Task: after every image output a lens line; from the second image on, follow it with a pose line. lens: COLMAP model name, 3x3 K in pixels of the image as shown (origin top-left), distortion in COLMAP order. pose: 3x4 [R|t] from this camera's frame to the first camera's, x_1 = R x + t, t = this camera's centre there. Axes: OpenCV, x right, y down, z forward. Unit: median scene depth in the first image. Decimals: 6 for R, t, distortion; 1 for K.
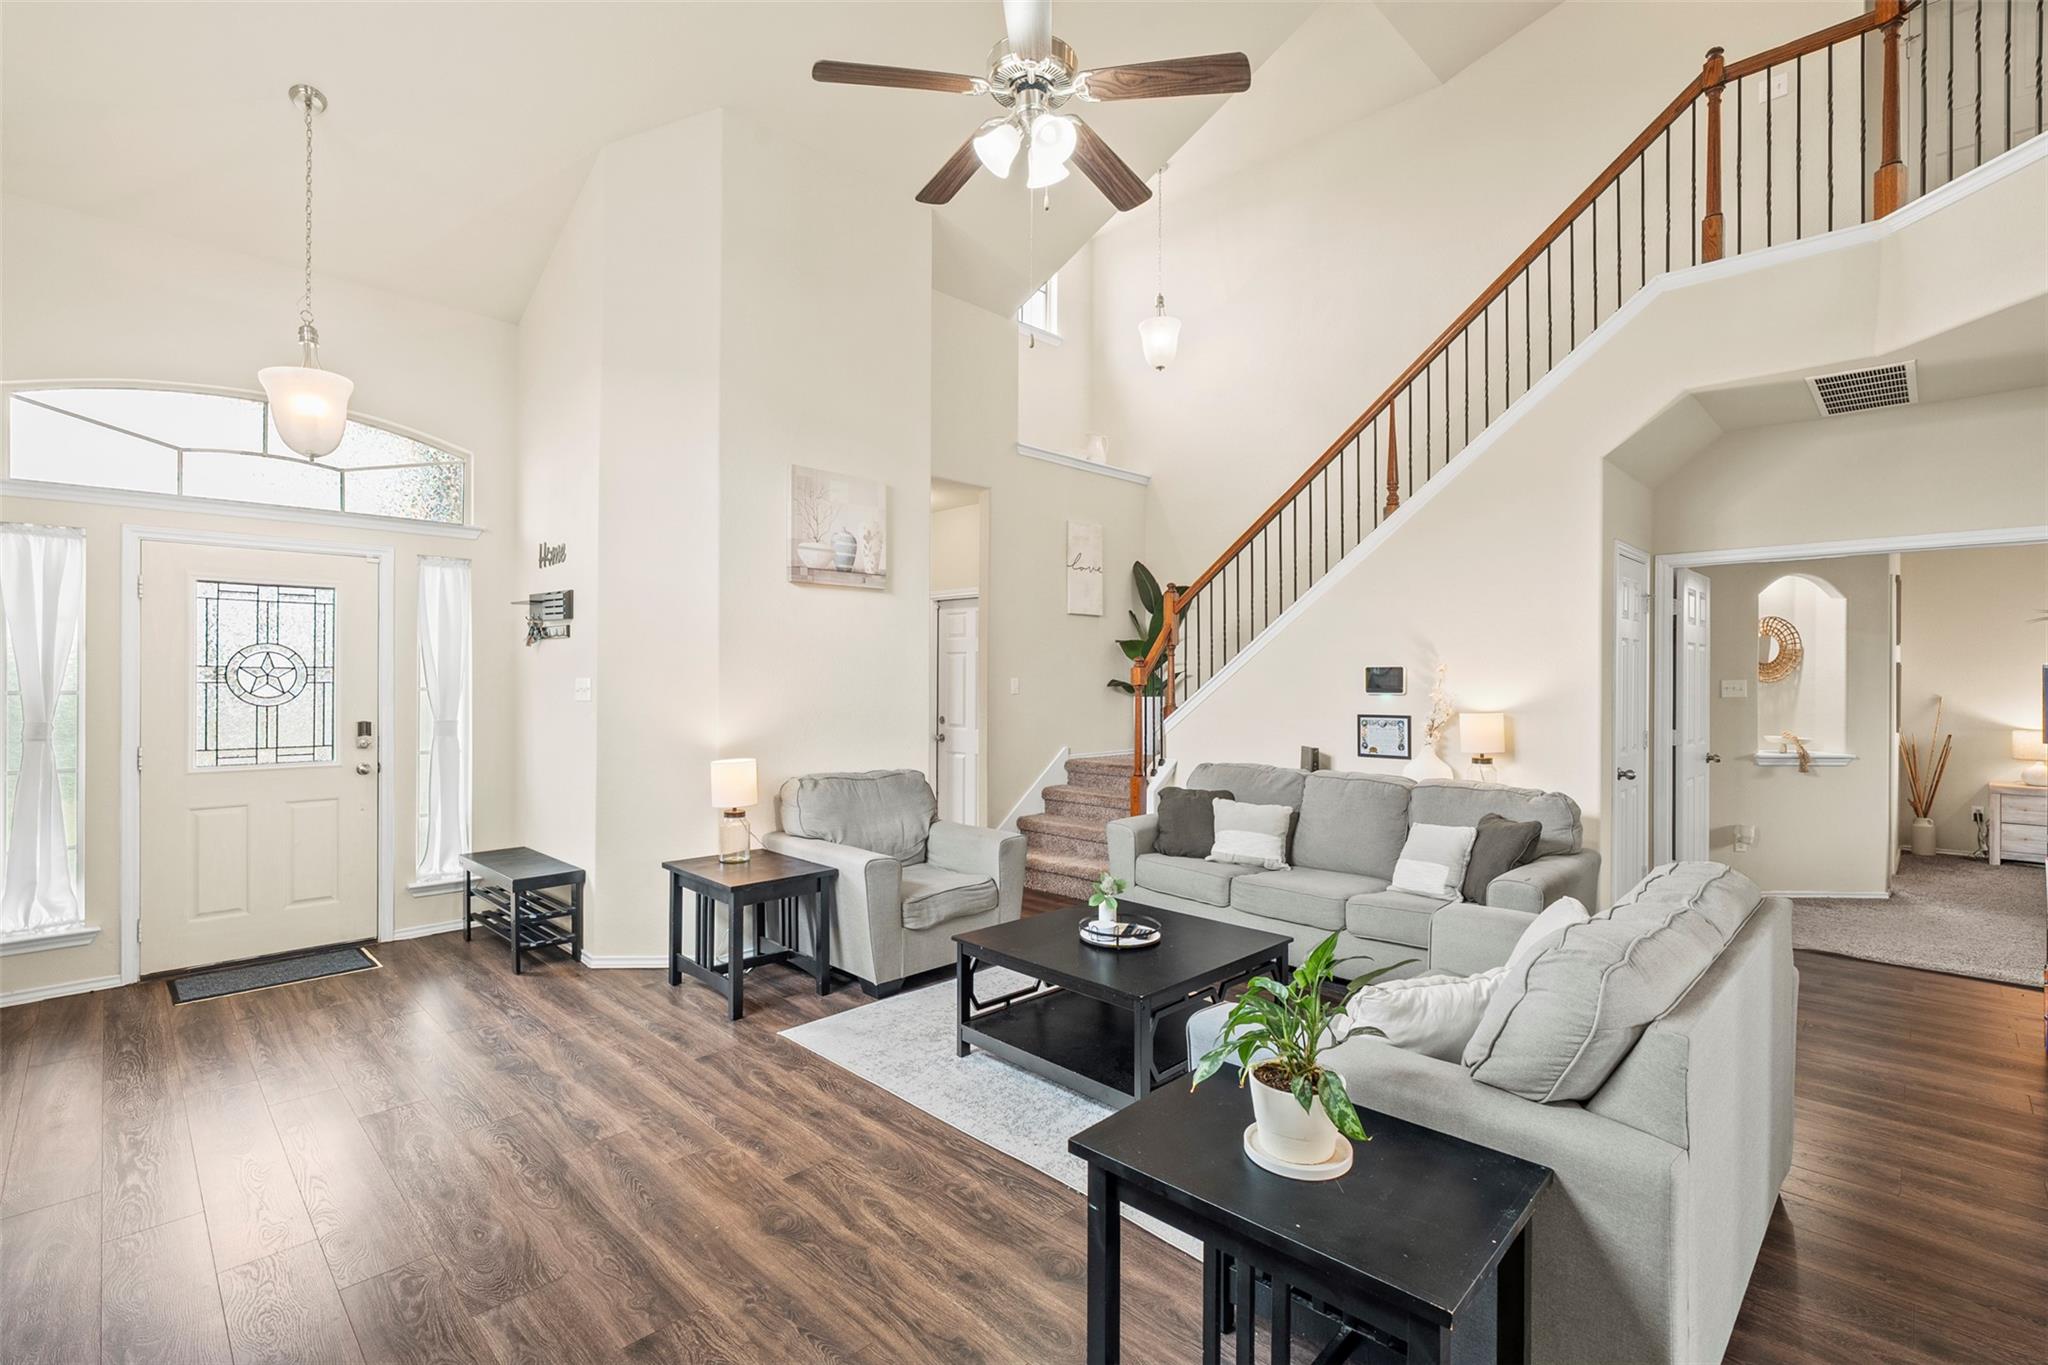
lens RADIAL K [[918.1, 0, 1028.3], [0, 918.1, 681.0], [0, 0, 1]] dist [-0.005232, 0.001749]
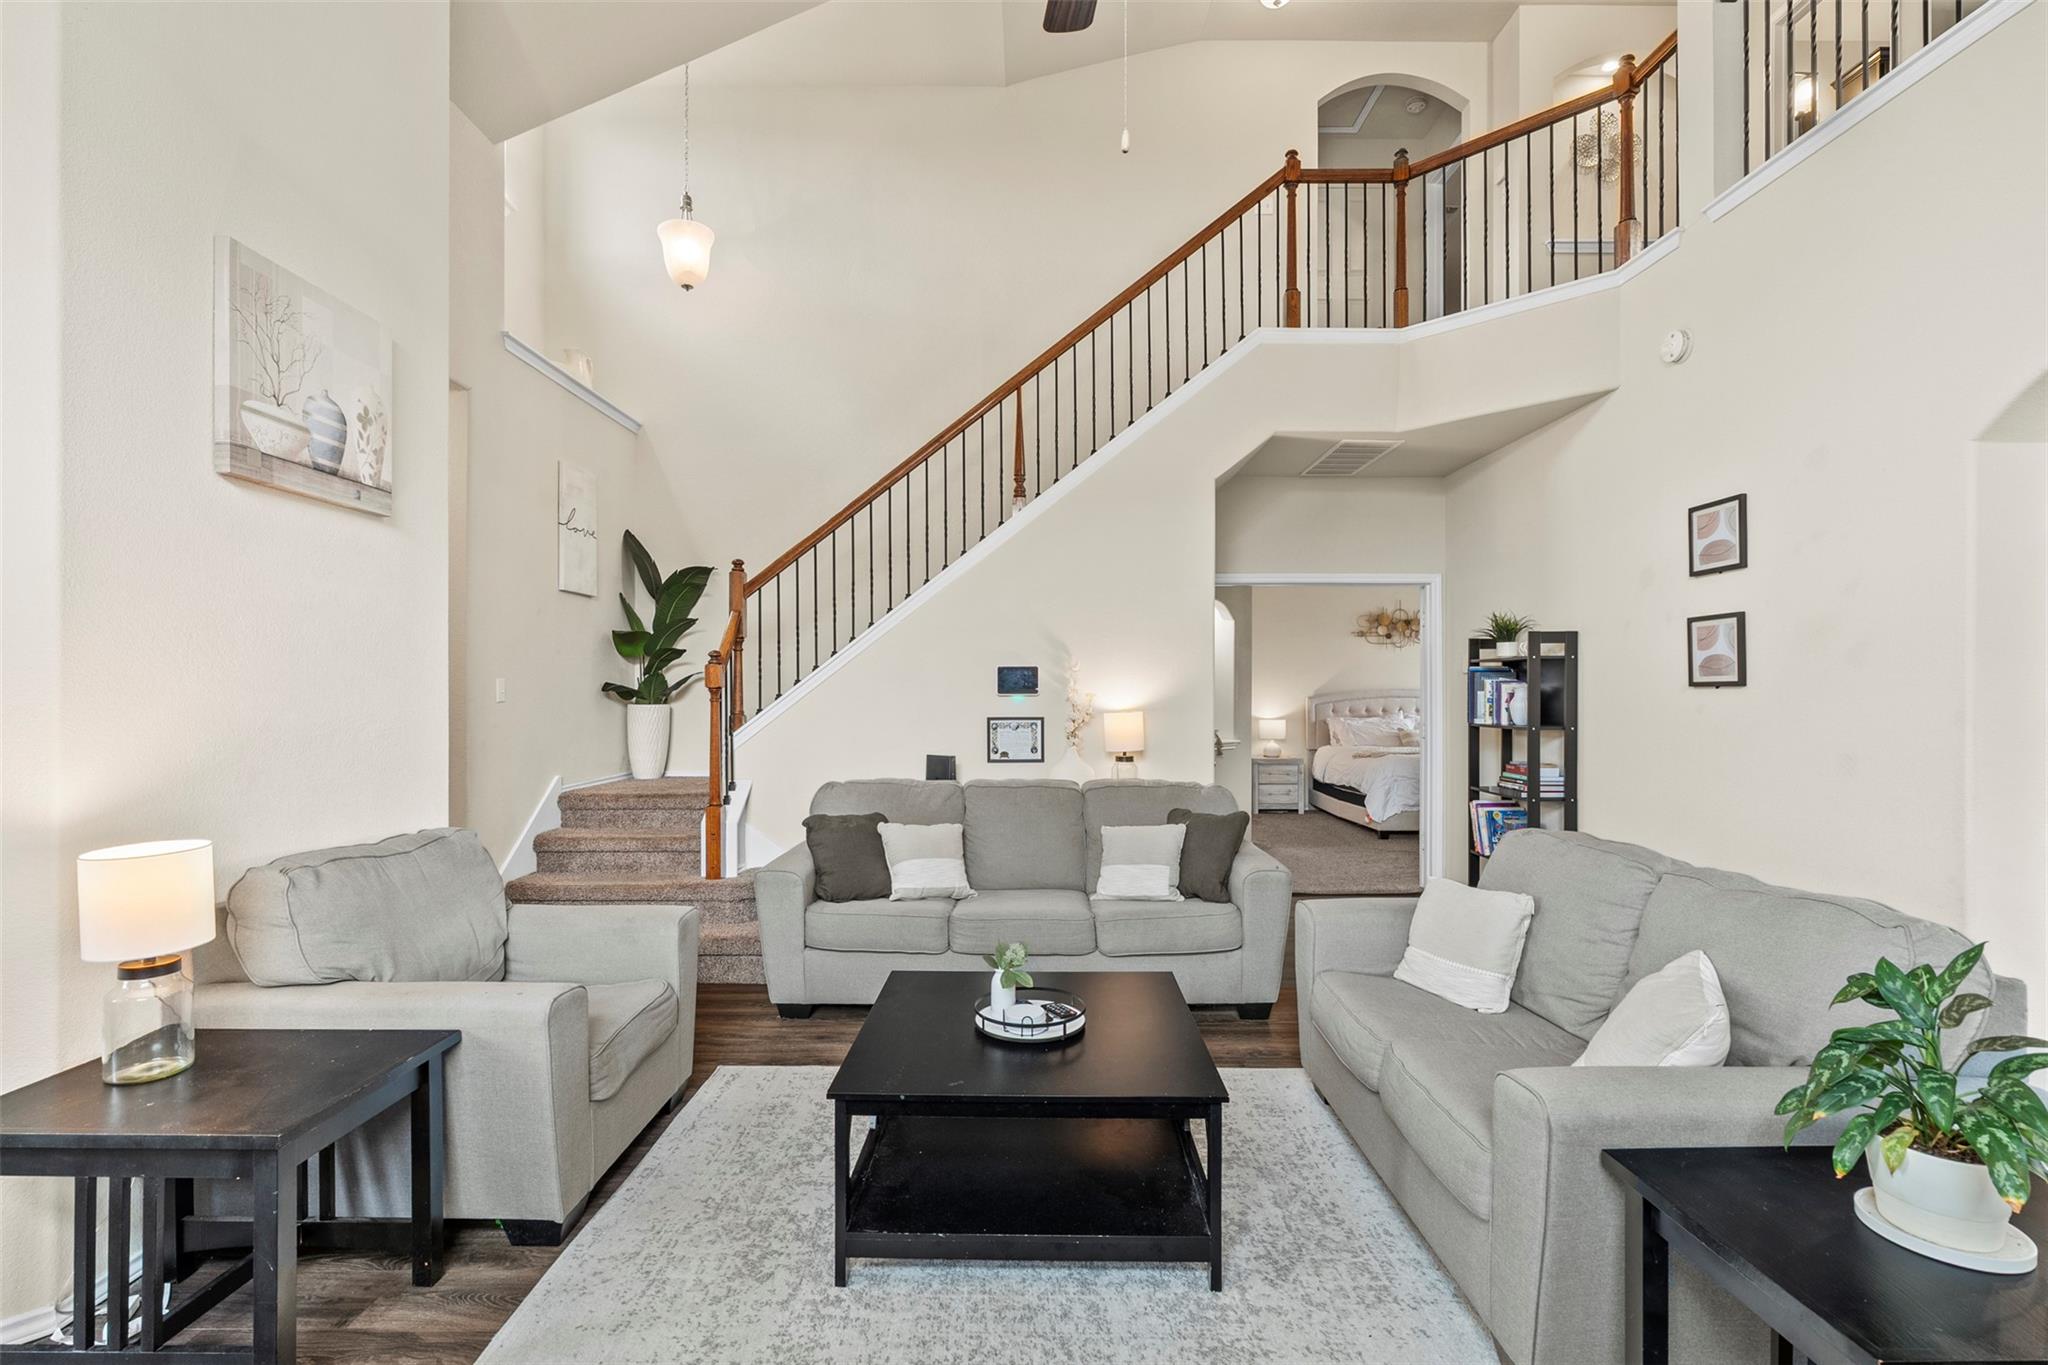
lens RADIAL K [[918.1, 0, 1023.3], [0, 918.1, 690.9], [0, 0, 1]] dist [-0.005232, 0.001749]
pose [[0.713142, -0.003434, 0.701011, -0.292526], [0.004122, 0.999991, 0.000705, 0.009963], [-0.701007, 0.002387, 0.713150, 0.339812]]
